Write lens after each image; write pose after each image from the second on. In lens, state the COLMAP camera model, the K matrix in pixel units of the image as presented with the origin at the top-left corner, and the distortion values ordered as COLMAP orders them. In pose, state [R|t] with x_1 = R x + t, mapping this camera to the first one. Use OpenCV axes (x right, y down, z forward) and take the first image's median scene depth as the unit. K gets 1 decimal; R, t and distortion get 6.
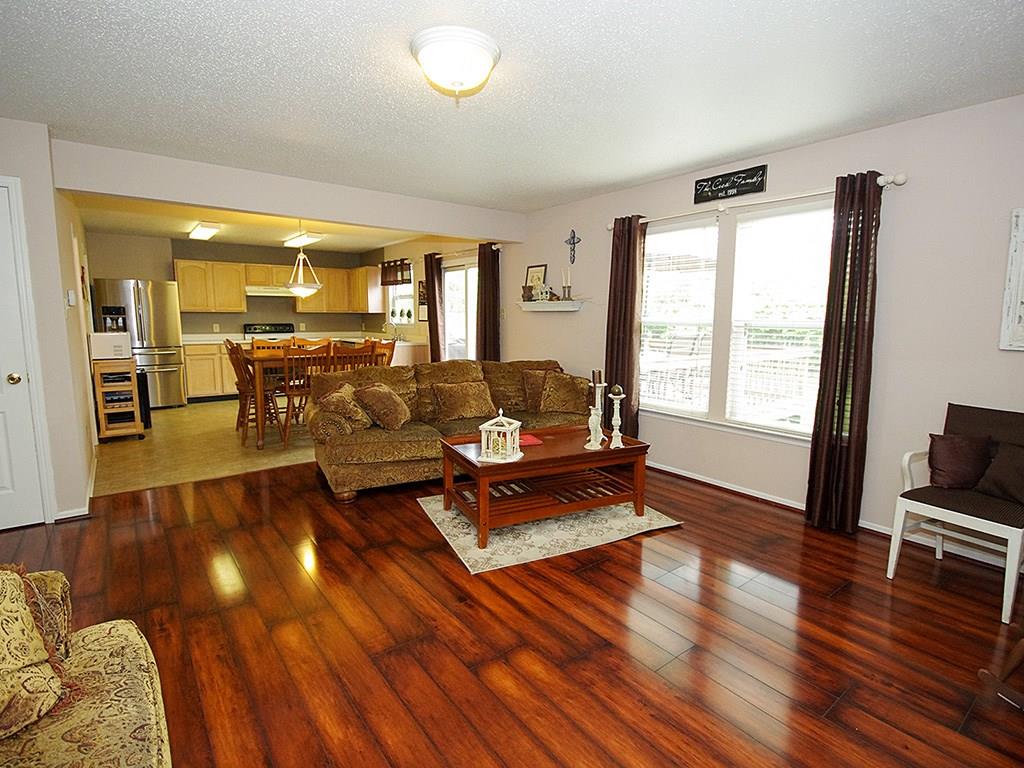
lens RADIAL K [[515.8, 0, 530.4], [0, 515.8, 383.5], [0, 0, 1]] dist [-0.000463, -0.000229]
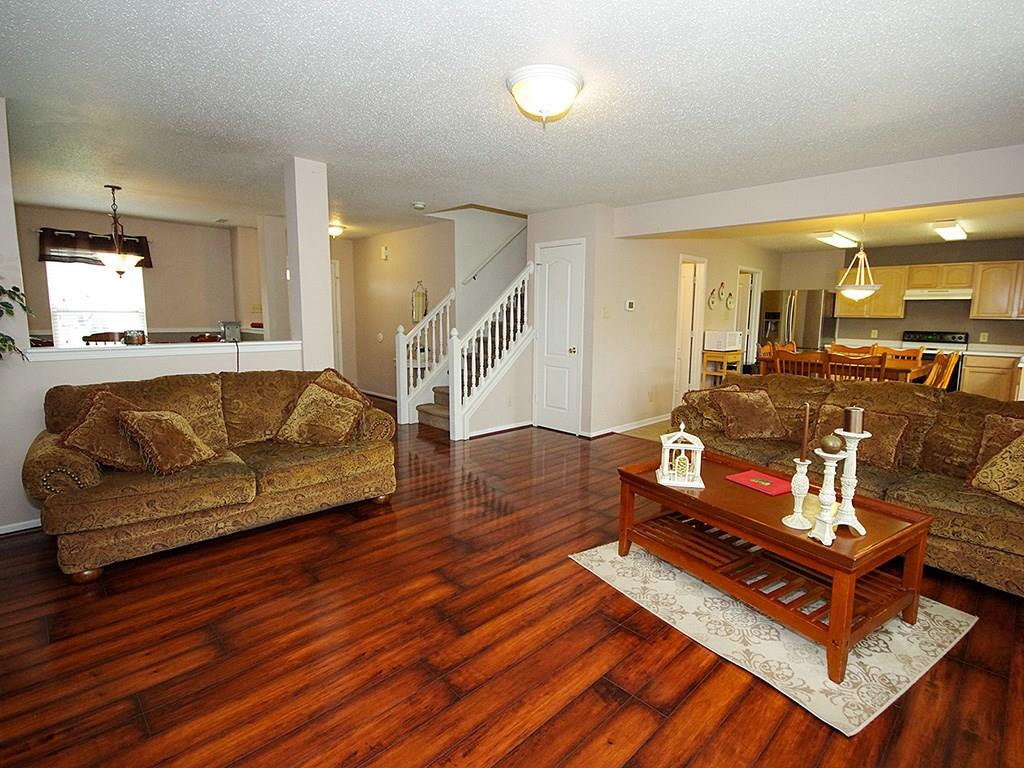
lens RADIAL K [[508.5, 0, 534.9], [0, 508.5, 381.0], [0, 0, 1]] dist [-0.002185, -0.000279]
pose [[0.122288, 0.124528, -0.984651, 0.298094], [-0.145580, 0.983617, 0.106317, -0.029800], [0.981760, 0.130344, 0.138413, 0.255839]]
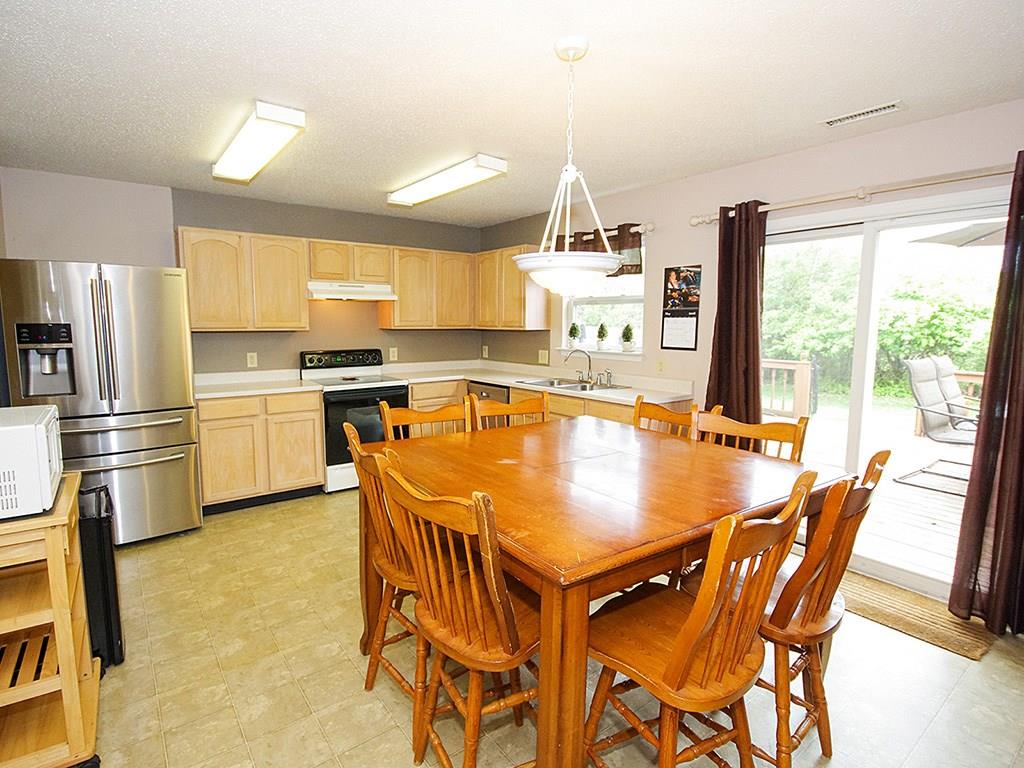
lens RADIAL K [[512.2, 0, 512.0], [0, 512.2, 384.0], [0, 0, 1]] dist [-0.050279, 0.000132]
pose [[0.999917, 0.000554, -0.012861, -0.356808], [-0.000725, 0.999911, -0.013301, -0.081452], [0.012853, 0.013309, 0.999829, 0.514655]]
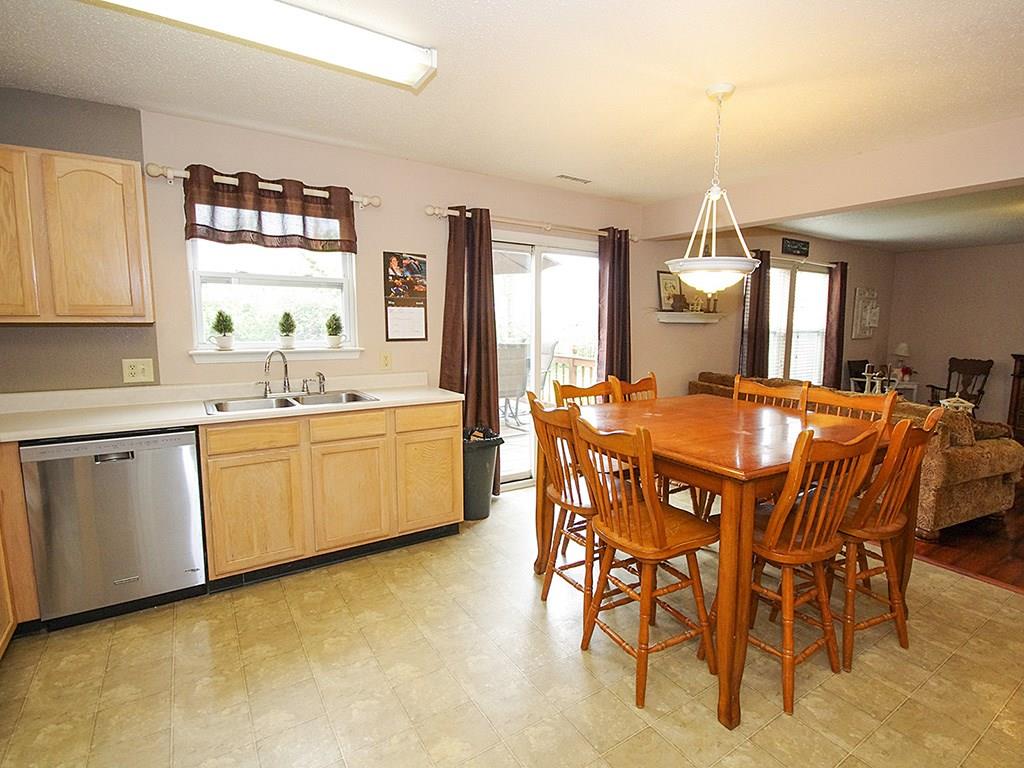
lens RADIAL K [[508.5, 0, 534.9], [0, 508.5, 381.0], [0, 0, 1]] dist [-0.002185, -0.000279]
pose [[0.072922, -0.121937, 0.989855, -0.654685], [0.124595, 0.985836, 0.112263, -0.121560], [-0.989524, 0.115144, 0.087082, 0.846248]]
